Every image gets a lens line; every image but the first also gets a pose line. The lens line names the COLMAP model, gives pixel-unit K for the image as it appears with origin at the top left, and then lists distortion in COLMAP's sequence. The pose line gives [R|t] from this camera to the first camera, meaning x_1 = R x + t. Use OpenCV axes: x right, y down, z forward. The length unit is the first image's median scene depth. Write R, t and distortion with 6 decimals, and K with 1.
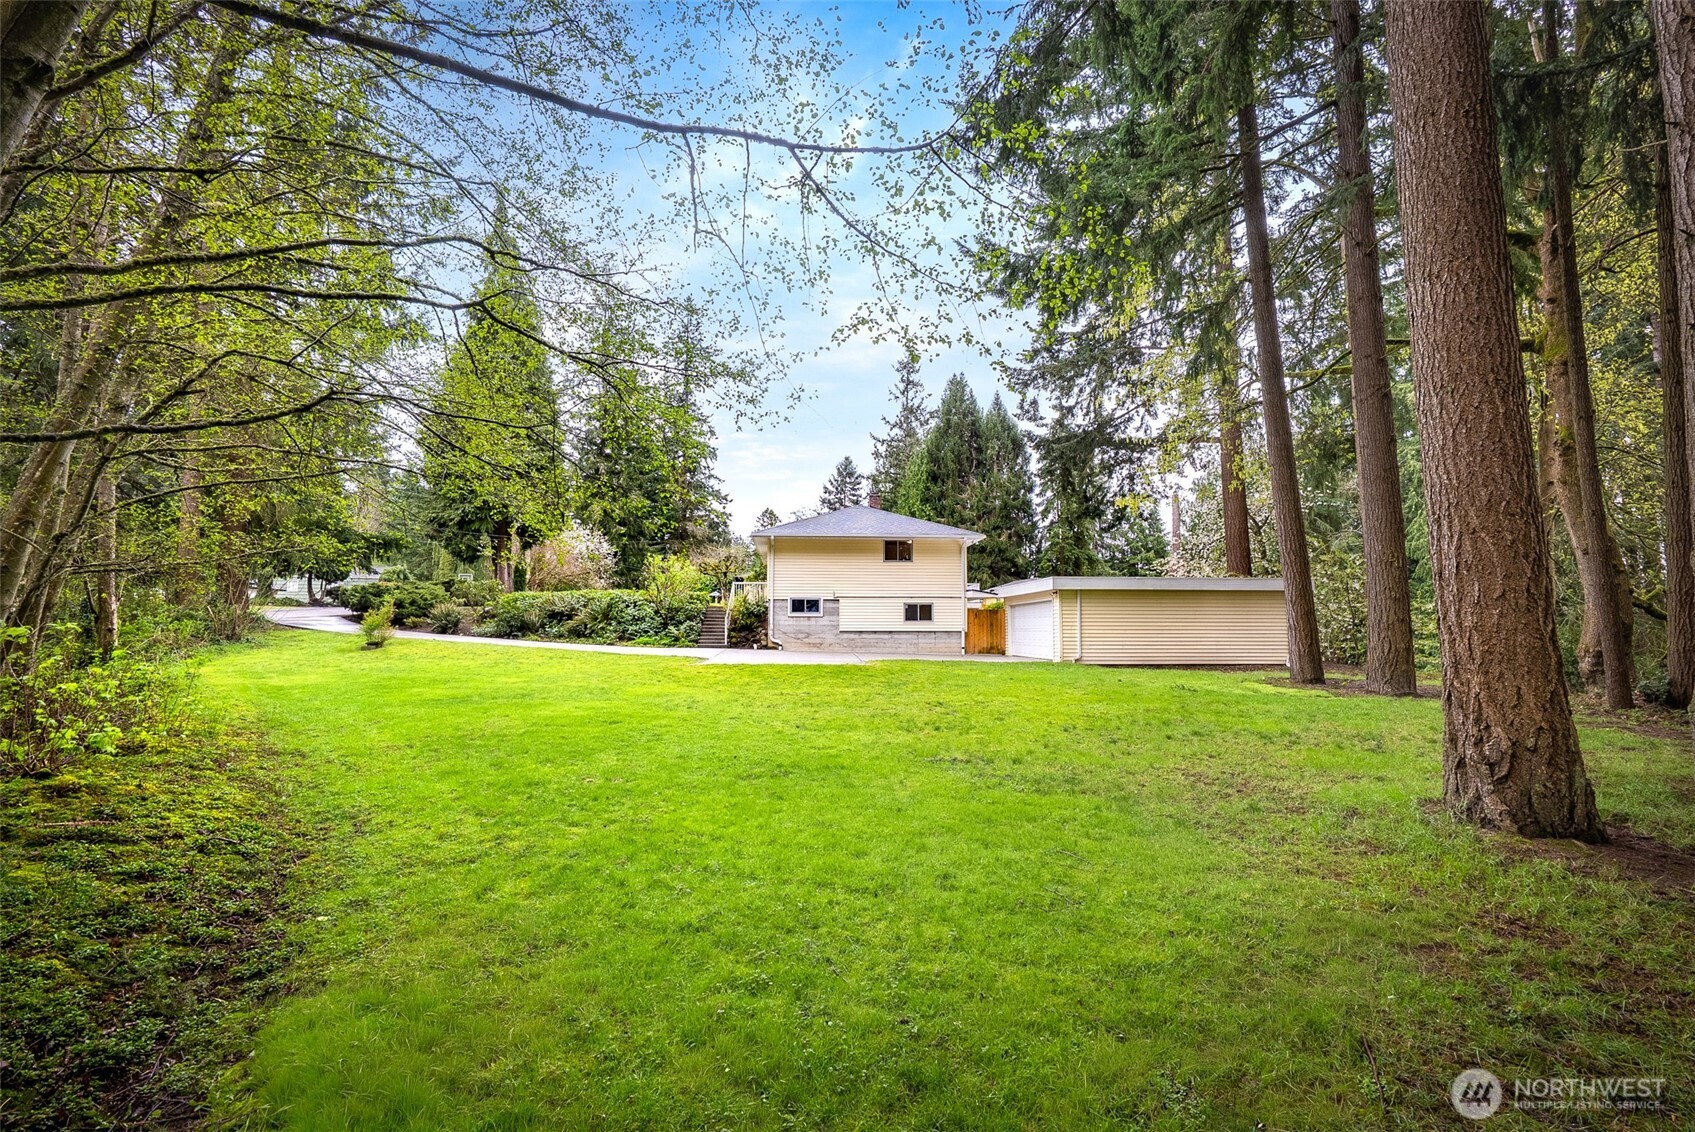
lens RADIAL K [[794.7, 0, 847.5], [0, 794.7, 566.0], [0, 0, 1]] dist [-0.000183, 0.000033]
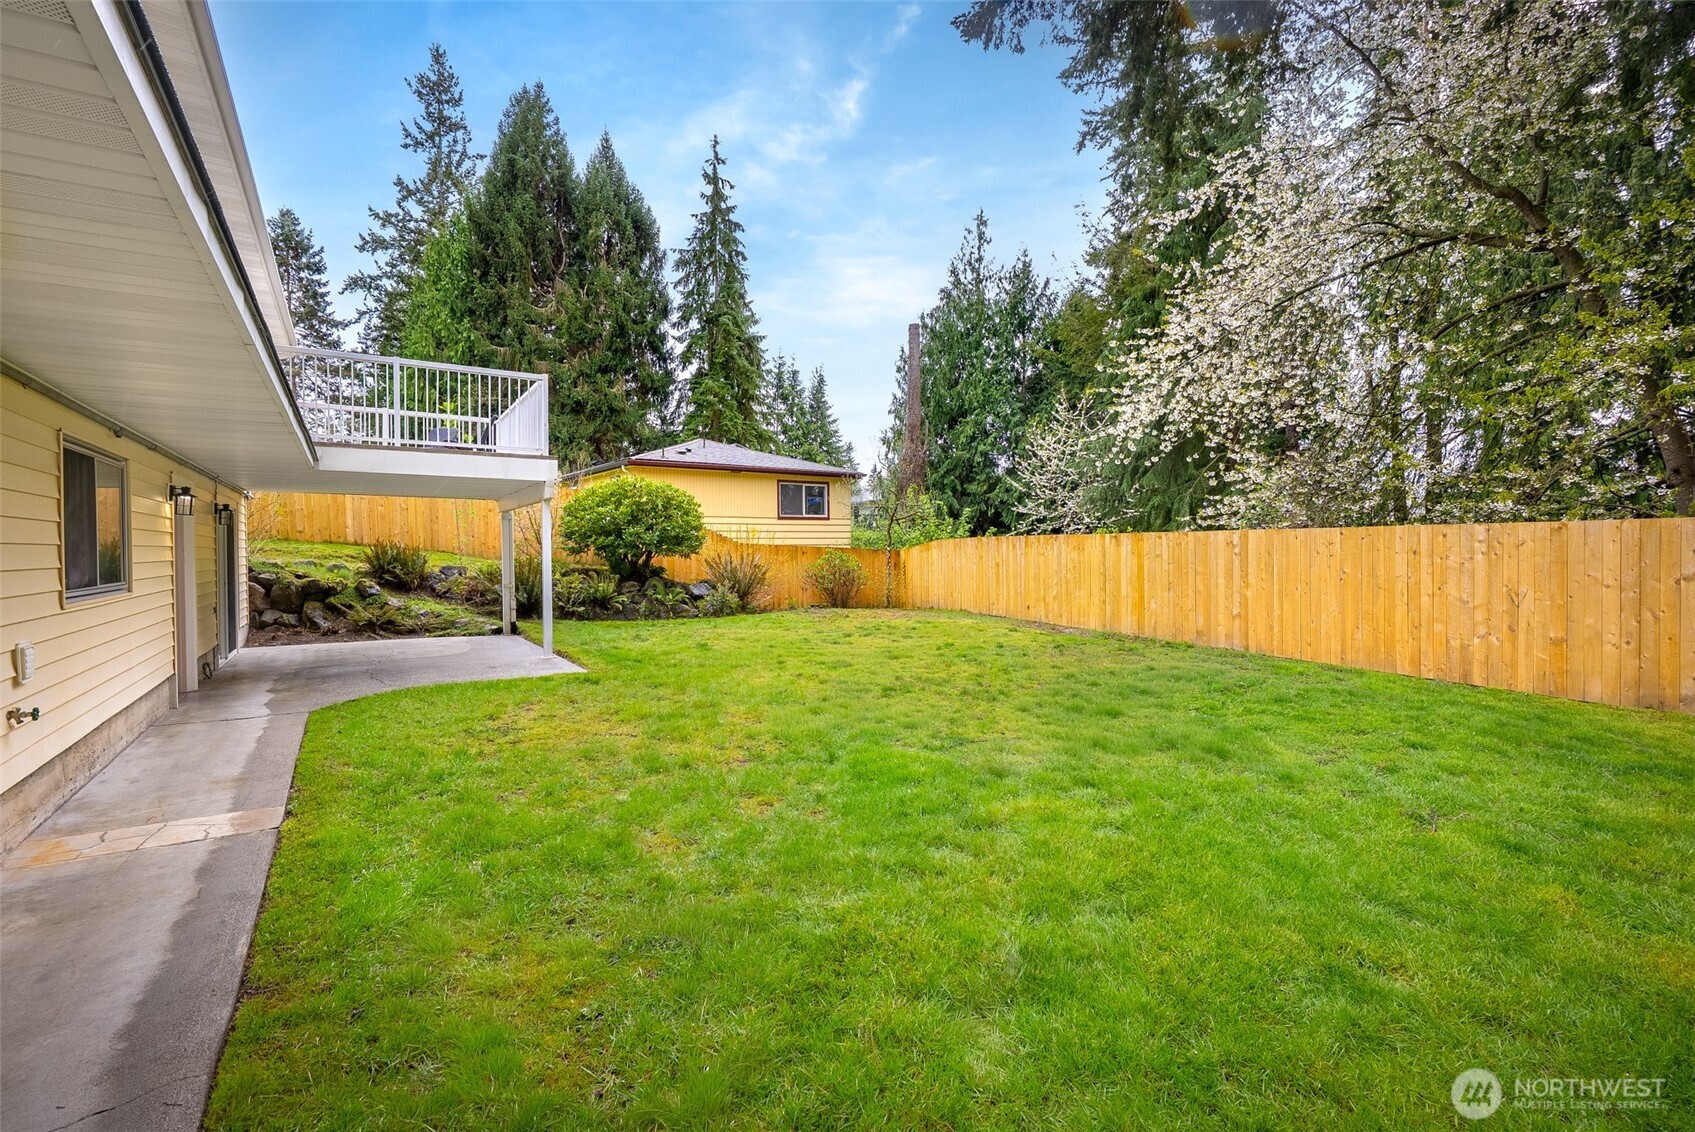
lens RADIAL K [[794.7, 0, 847.5], [0, 794.7, 566.0], [0, 0, 1]] dist [-0.000183, 0.000033]
pose [[0.870069, -0.010821, 0.492810, 0.058949], [-0.036904, 0.995523, 0.087014, 0.033688], [-0.491546, -0.093895, 0.865775, 0.416392]]
